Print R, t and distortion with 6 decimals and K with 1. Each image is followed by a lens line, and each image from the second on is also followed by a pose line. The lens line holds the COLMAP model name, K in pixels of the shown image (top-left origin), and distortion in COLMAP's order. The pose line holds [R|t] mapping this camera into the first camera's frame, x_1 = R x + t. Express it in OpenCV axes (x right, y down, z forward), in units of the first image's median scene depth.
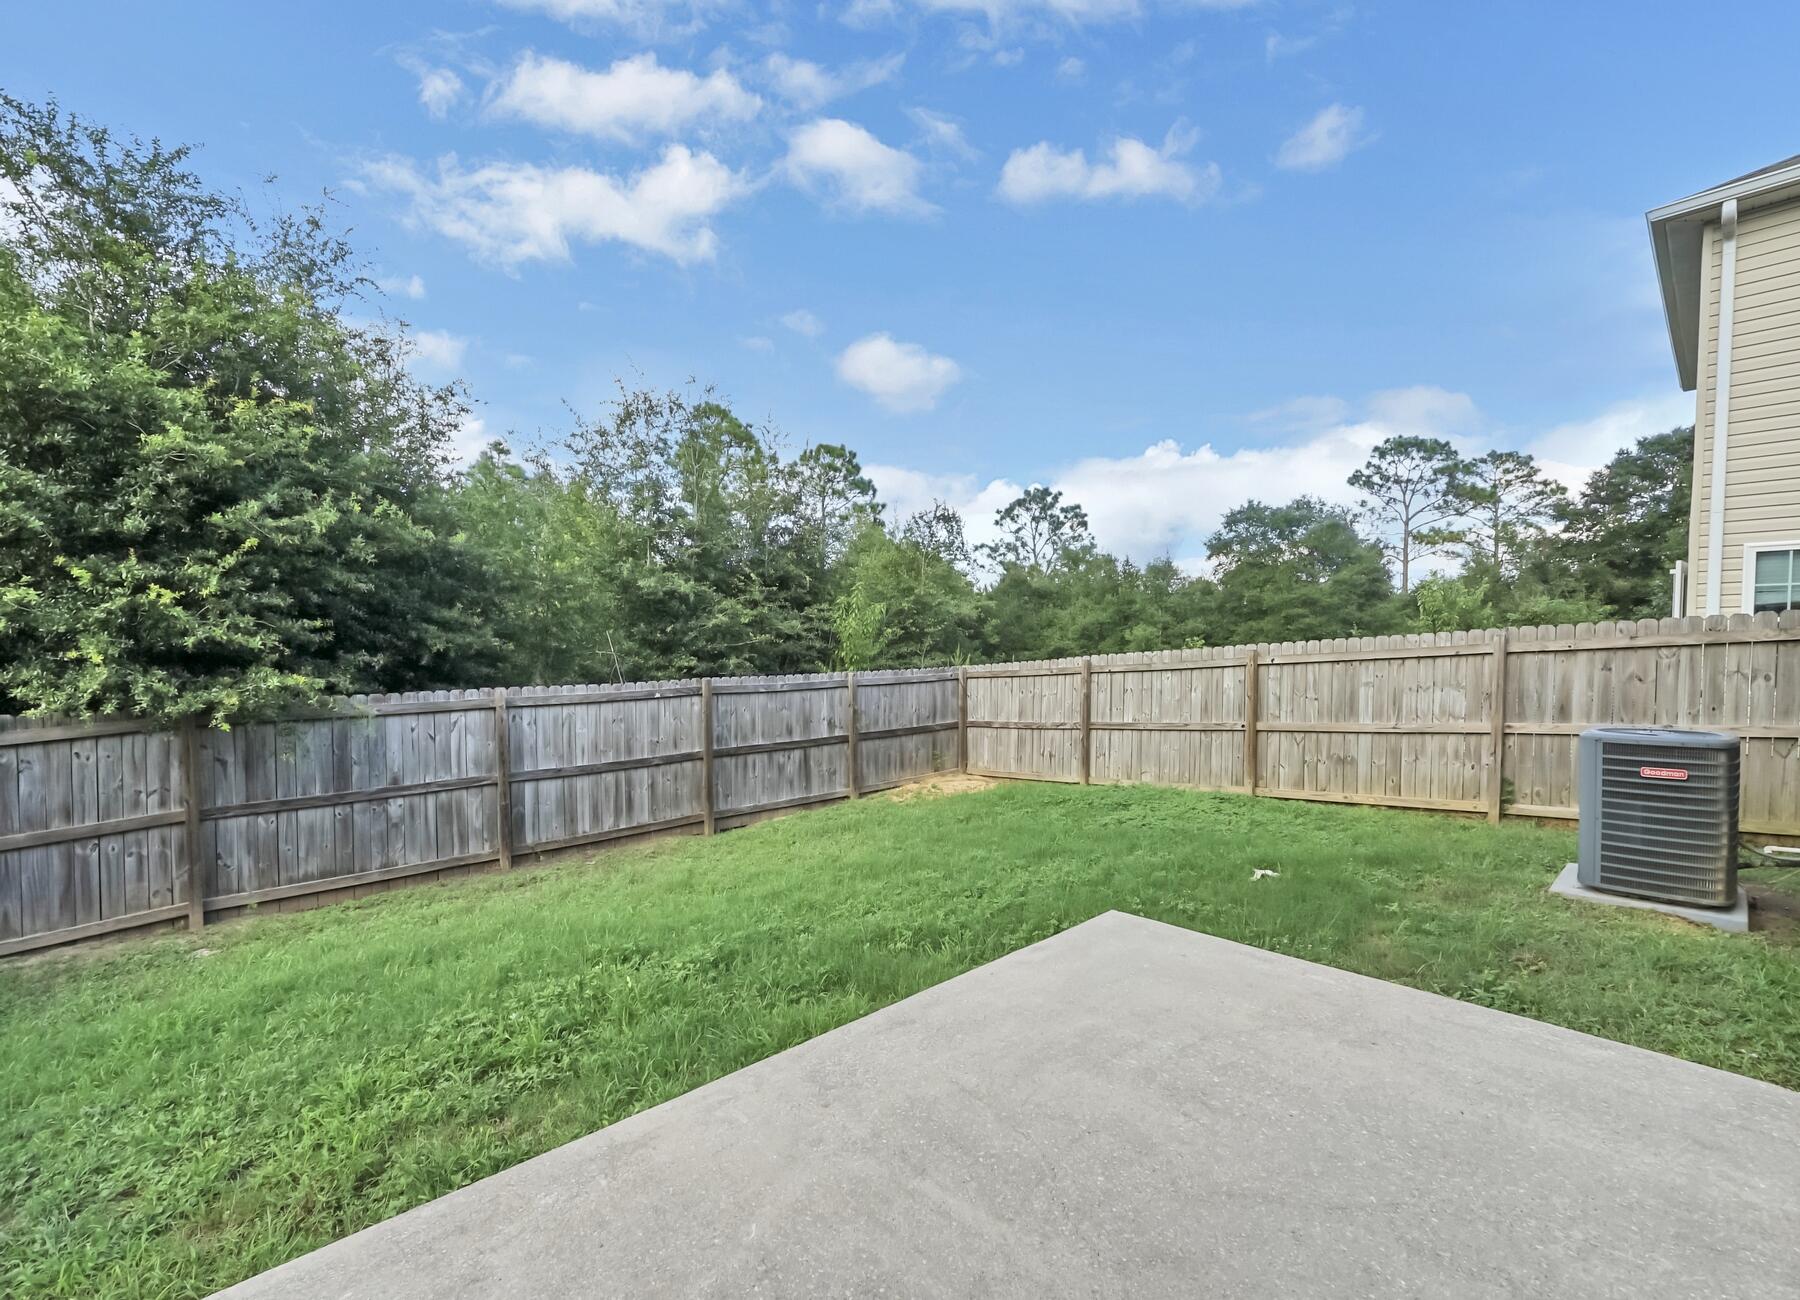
lens RADIAL K [[809.9, 0, 898.3], [0, 809.9, 665.7], [0, 0, 1]] dist [-0.000111, 0.005935]
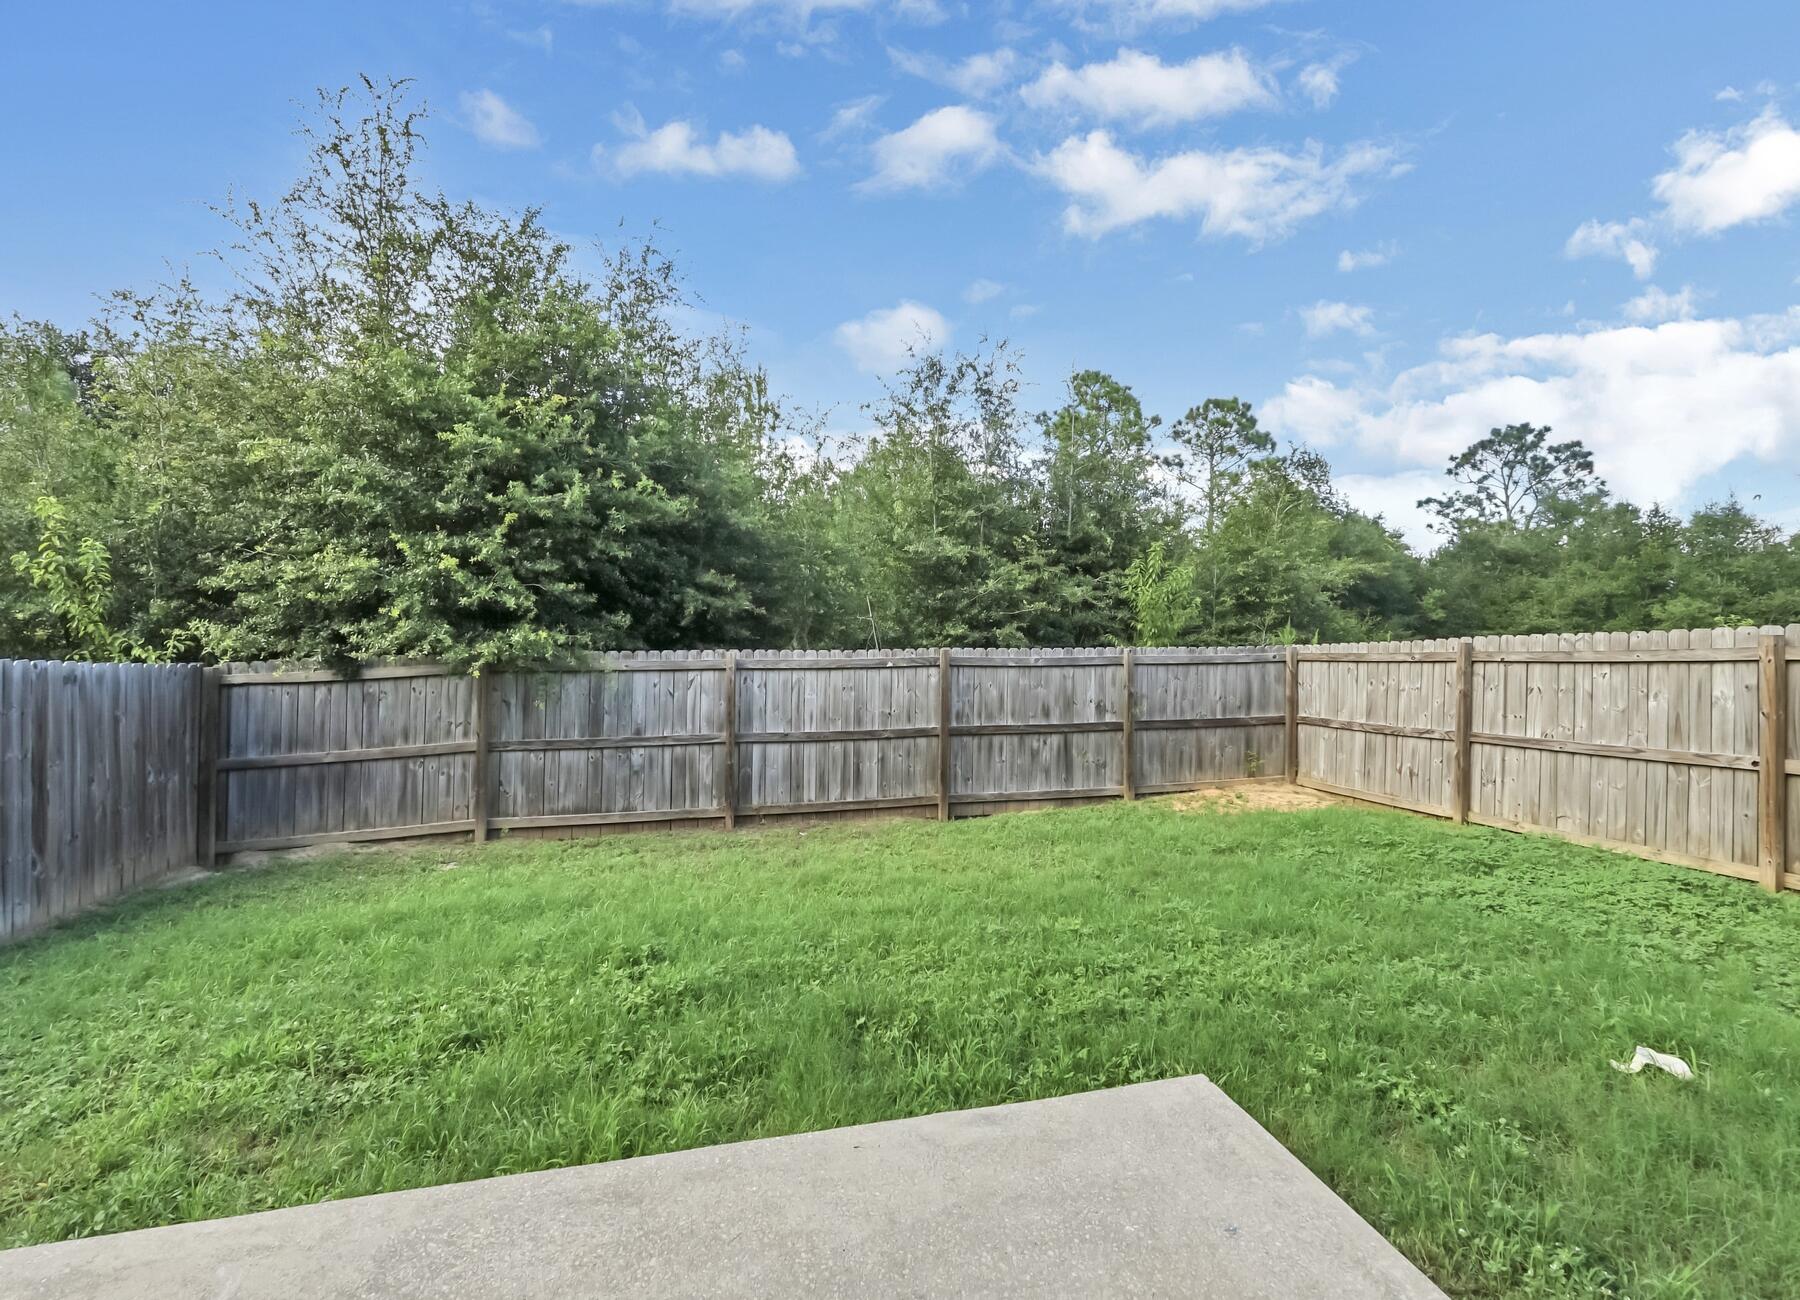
lens RADIAL K [[804.6, 0, 898.2], [0, 804.6, 596.3], [0, 0, 1]] dist [-0.011145, 0.009364]
pose [[0.874225, 0.006708, -0.485474, 0.147473], [-0.030665, 0.998671, -0.041421, -0.003656], [0.484551, 0.051099, 0.873269, 0.159426]]
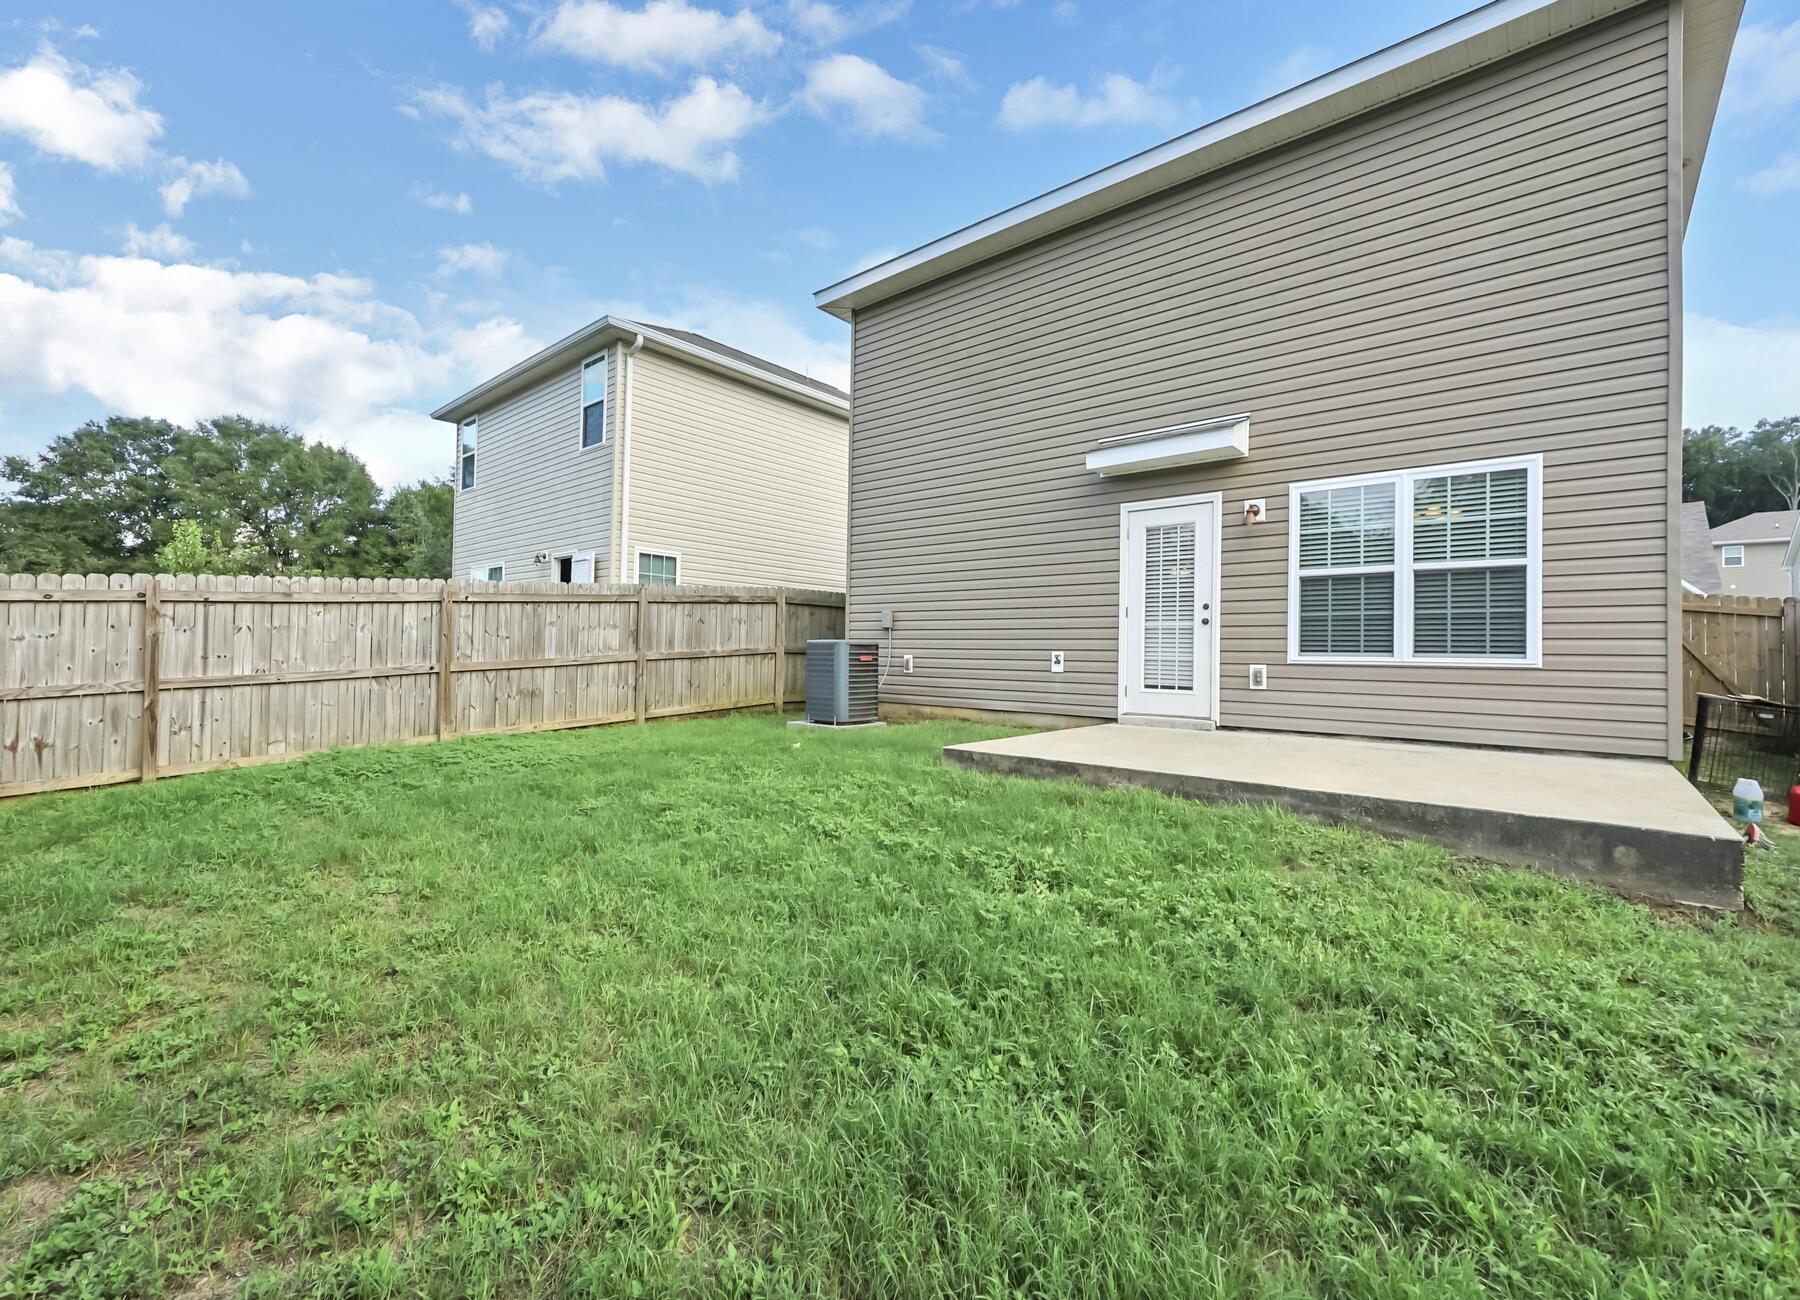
lens RADIAL K [[796.0, 0, 900.0], [0, 796.0, 650.0], [0, 0, 1]] dist [0.000453, 0.006117]
pose [[-0.115689, 0.011908, 0.993214, -0.475431], [0.007425, 0.999911, -0.011123, 0.061579], [-0.993258, 0.006087, -0.115767, 0.525917]]
